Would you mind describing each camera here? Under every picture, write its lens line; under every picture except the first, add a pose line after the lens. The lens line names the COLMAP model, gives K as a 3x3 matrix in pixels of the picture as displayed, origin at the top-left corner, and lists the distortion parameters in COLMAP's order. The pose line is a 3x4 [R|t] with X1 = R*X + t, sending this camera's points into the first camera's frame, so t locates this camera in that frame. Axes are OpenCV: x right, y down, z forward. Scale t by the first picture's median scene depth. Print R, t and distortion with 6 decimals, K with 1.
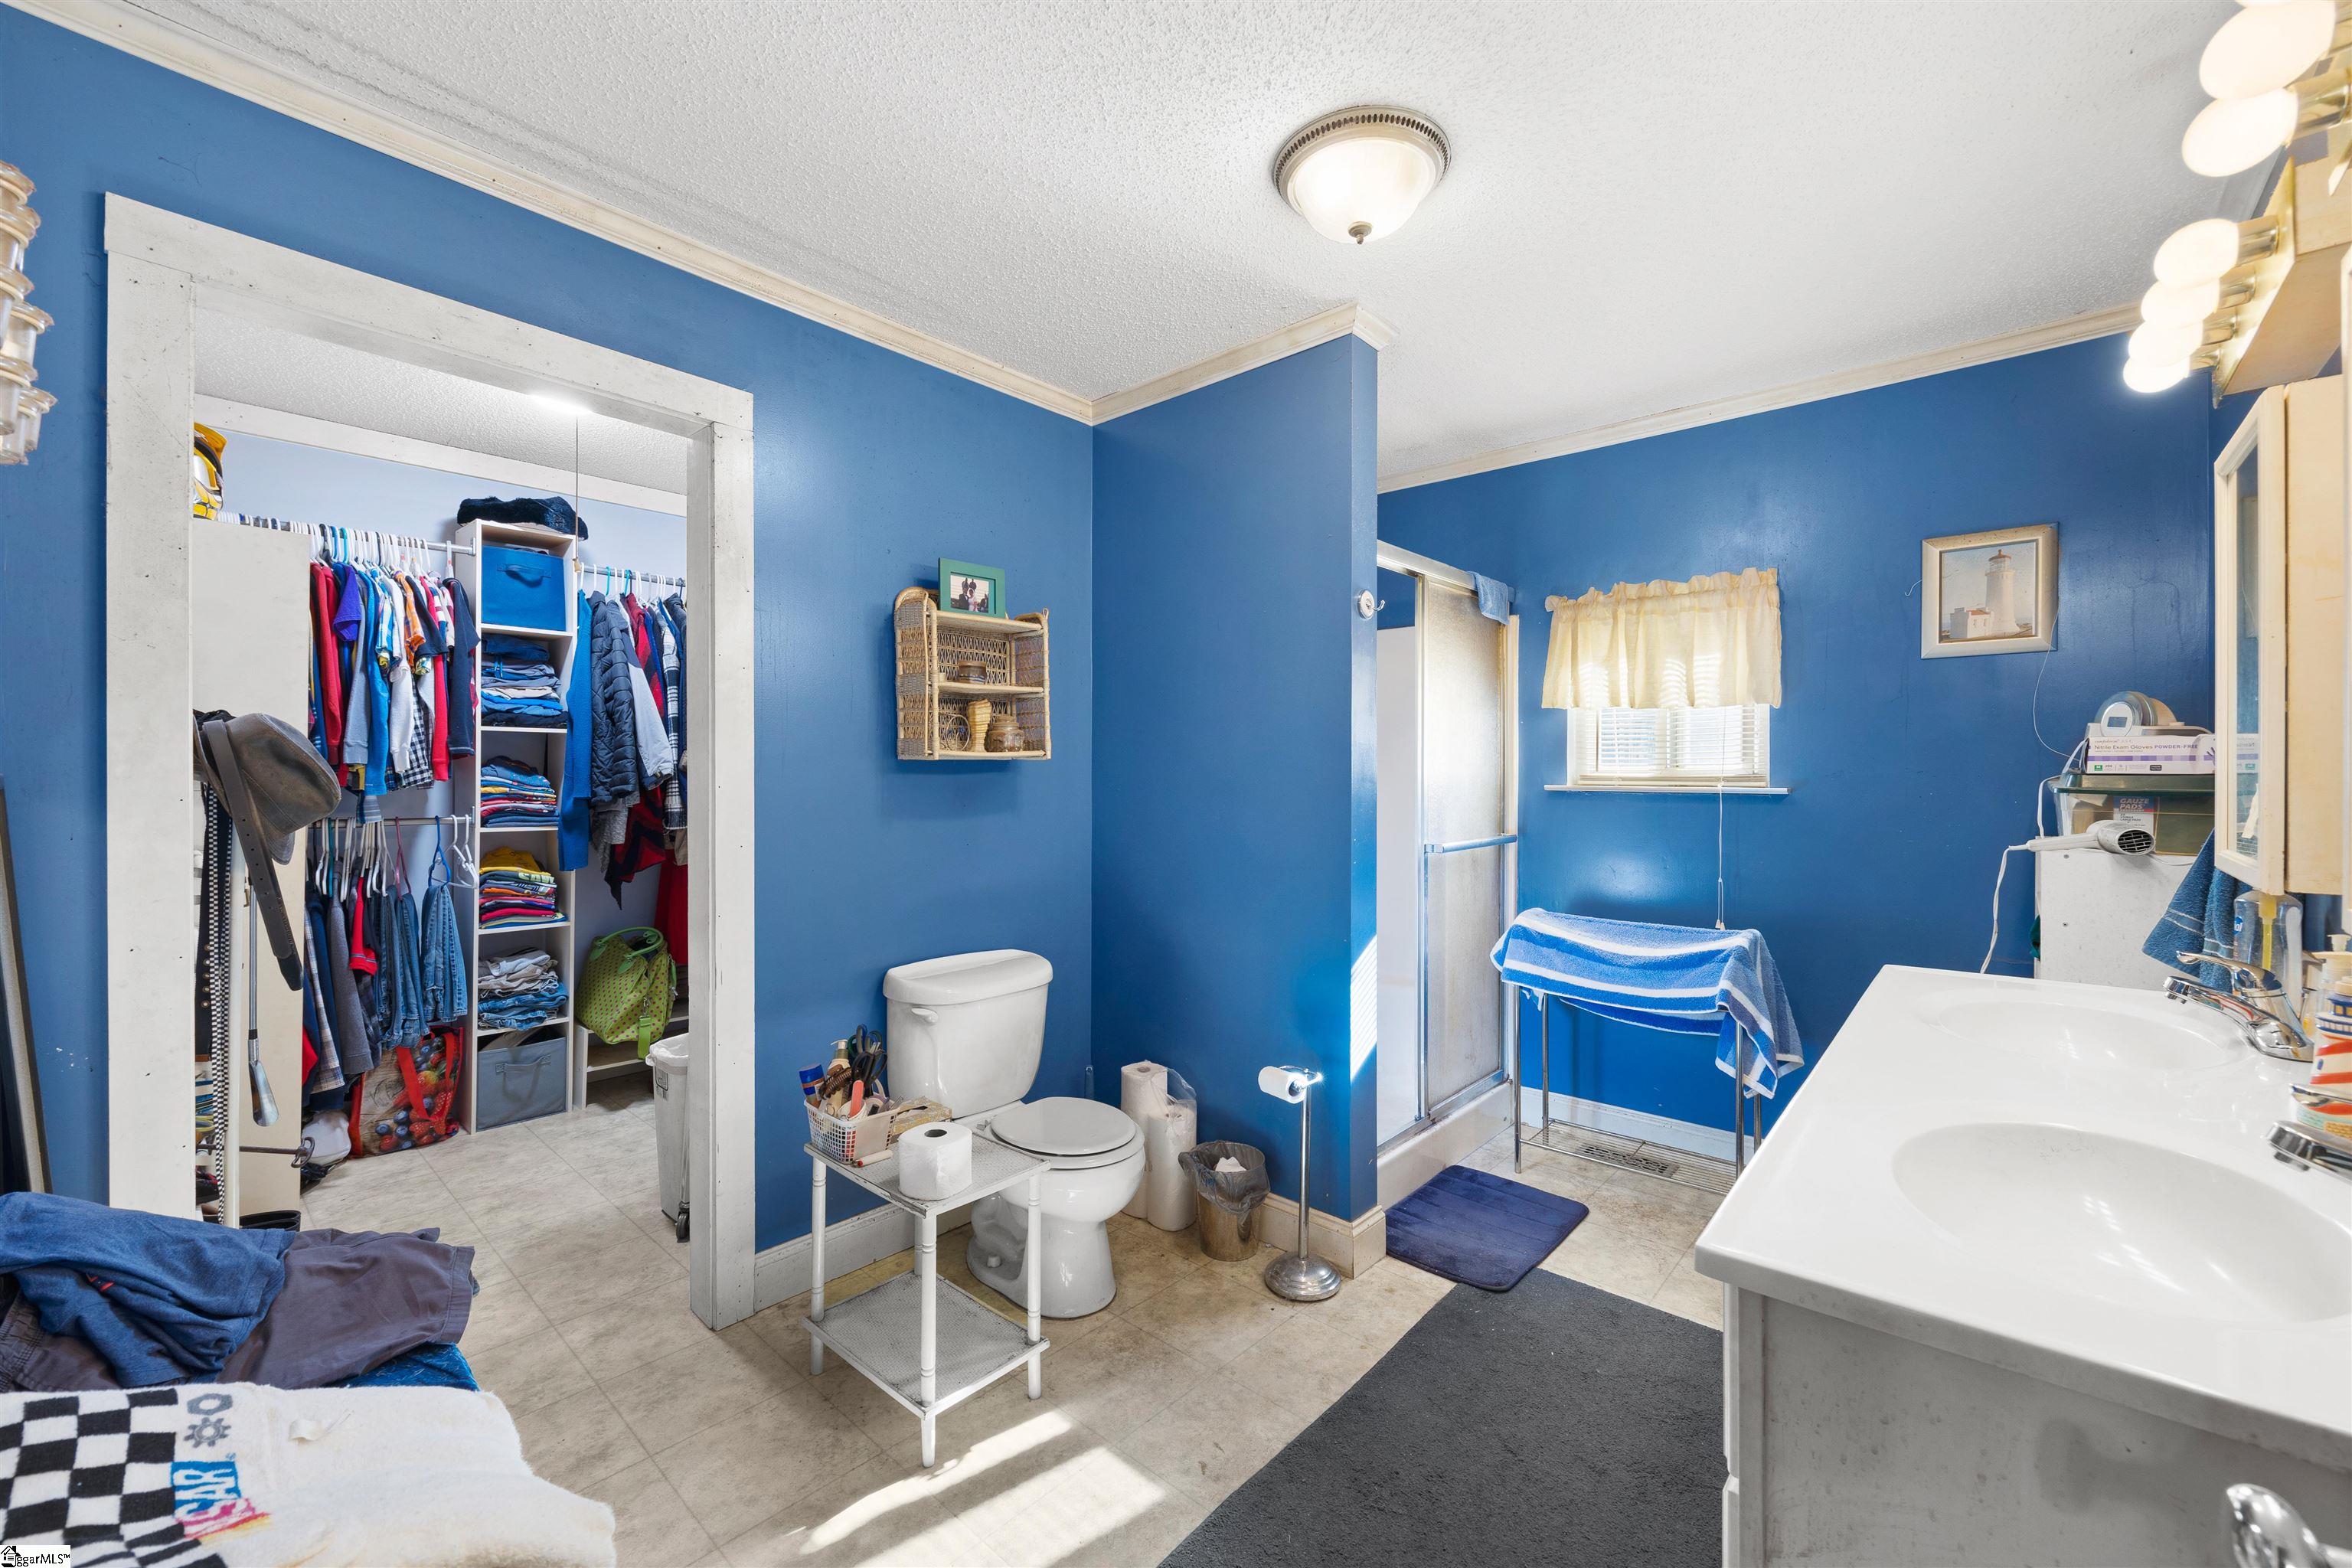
lens RADIAL K [[945.6, 0, 1164.6], [0, 945.6, 778.7], [0, 0, 1]] dist [-0.000138, 0.000015]
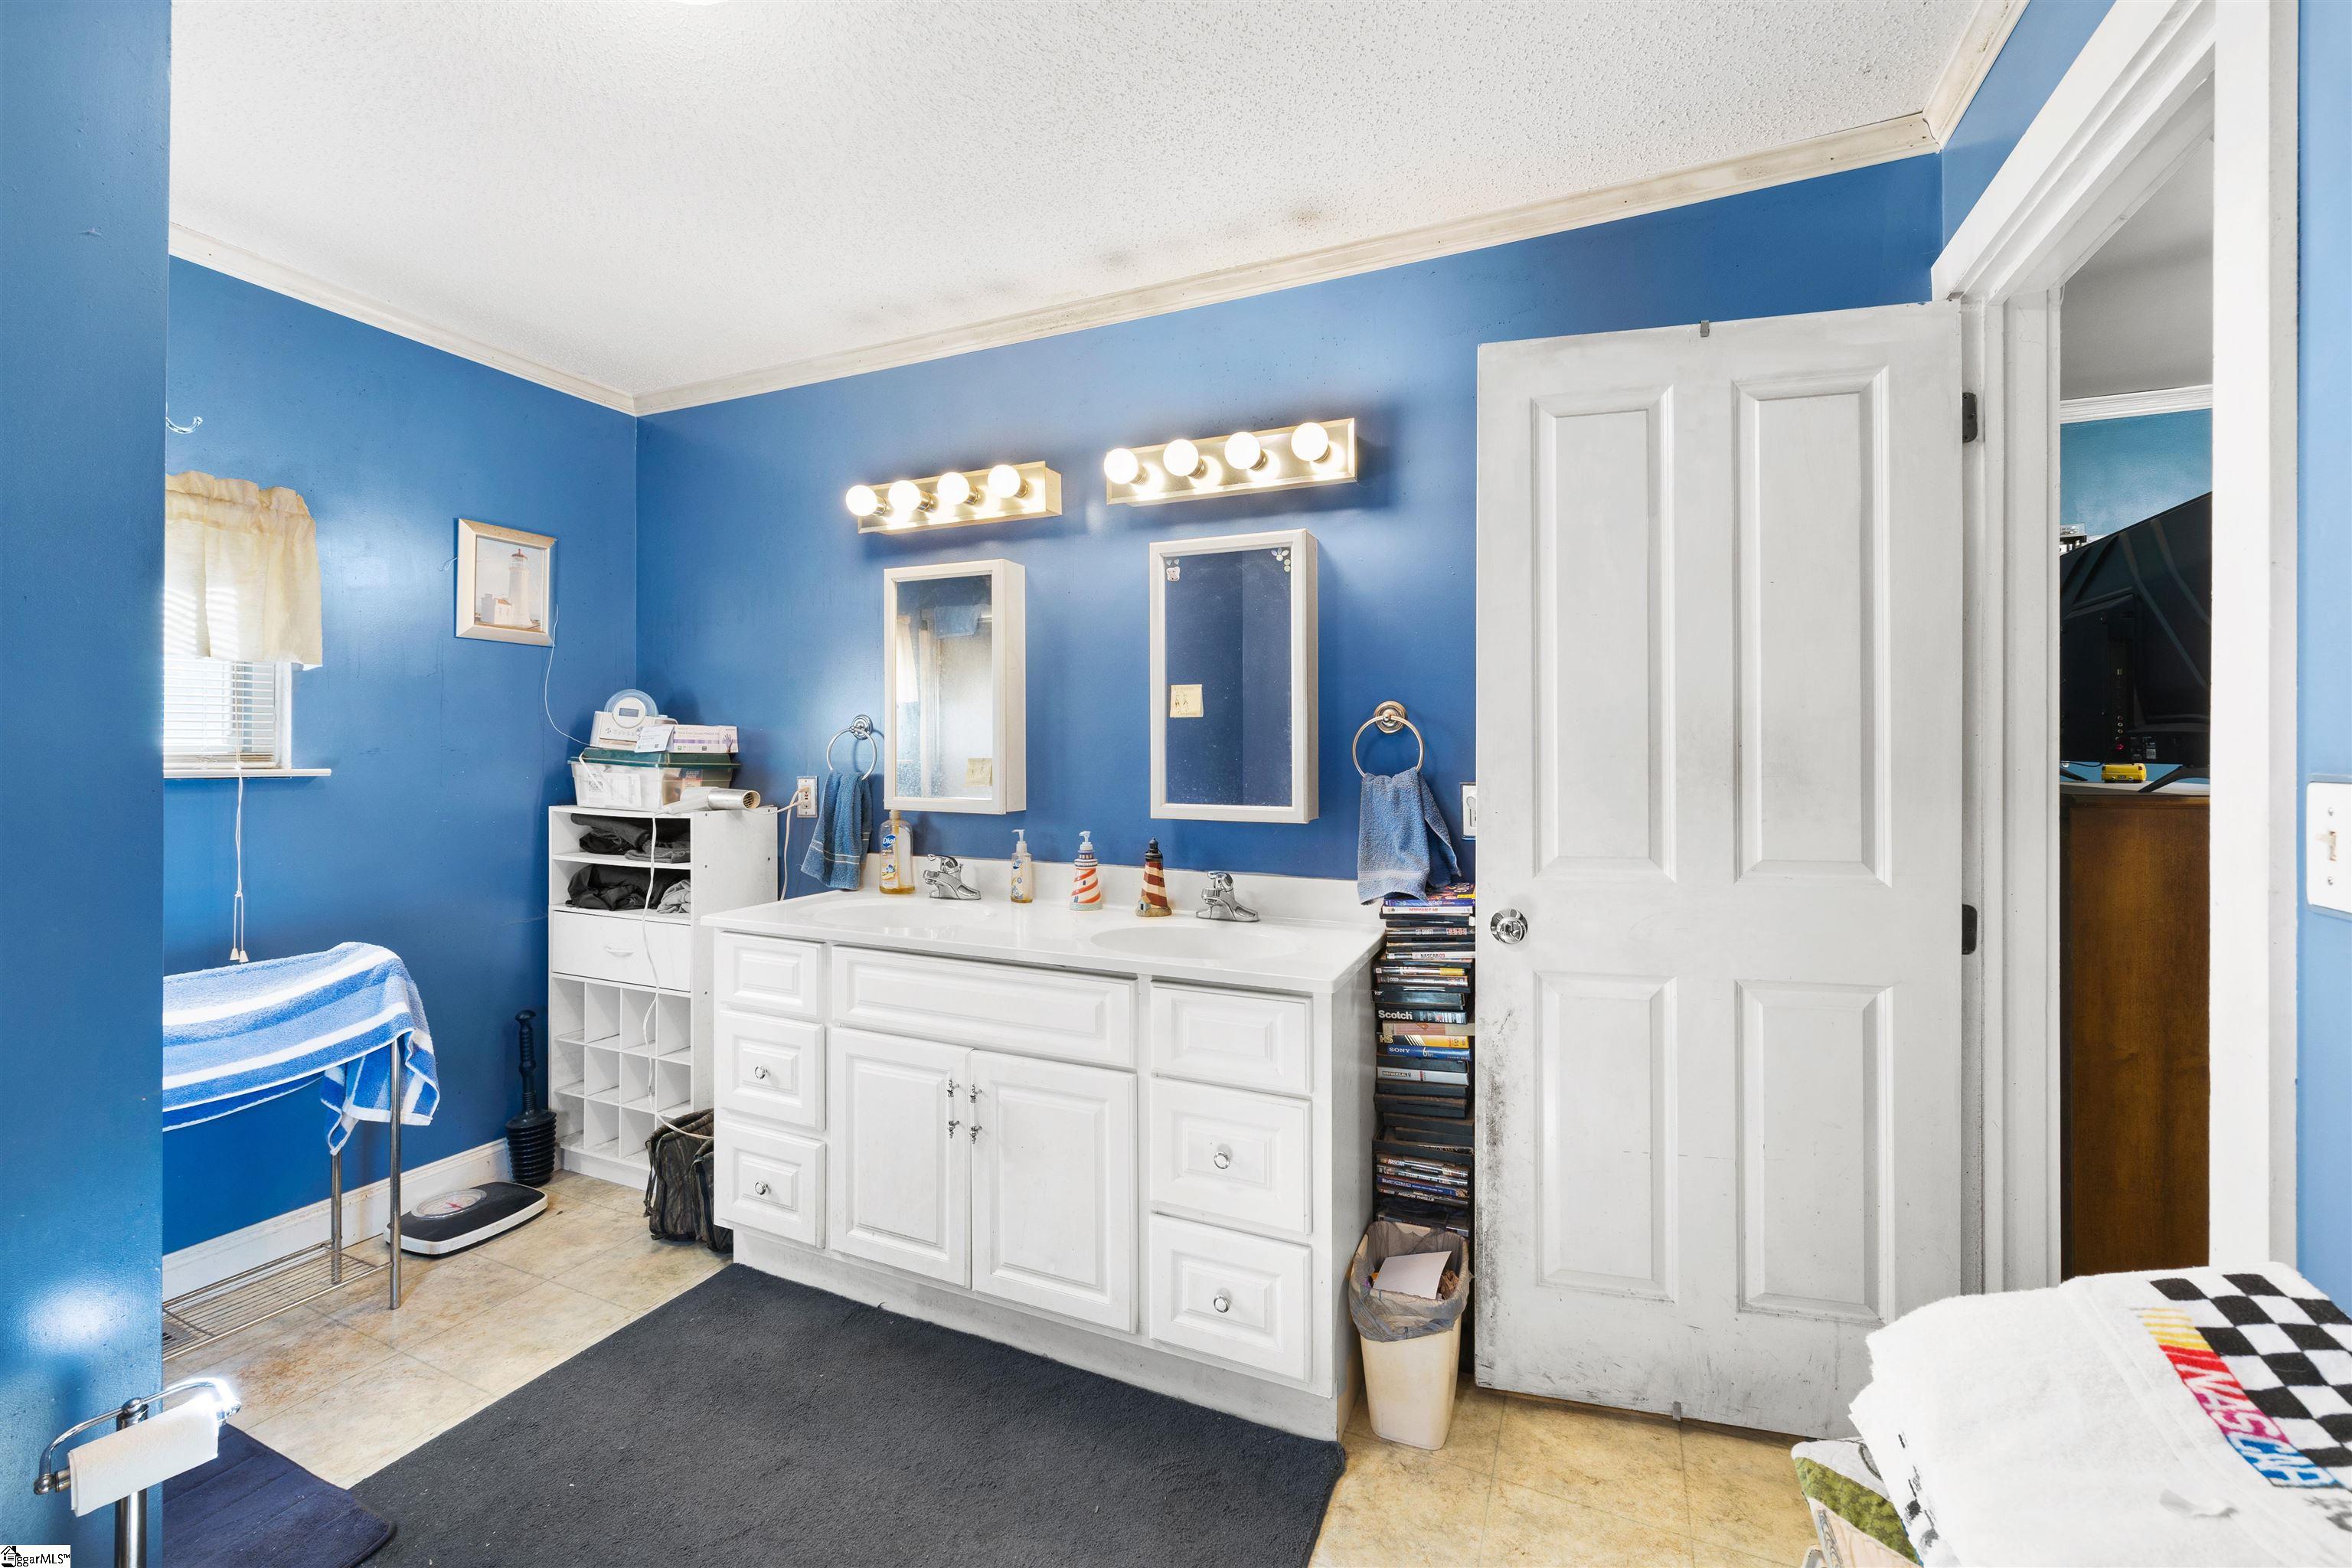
lens RADIAL K [[945.6, 0, 1166.1], [0, 945.6, 759.2], [0, 0, 1]] dist [-0.000138, 0.000015]
pose [[-0.302452, -0.006069, 0.953145, -0.388127], [0.001014, 0.999977, 0.006689, -0.003841], [-0.953164, 0.002990, -0.302438, 0.604368]]
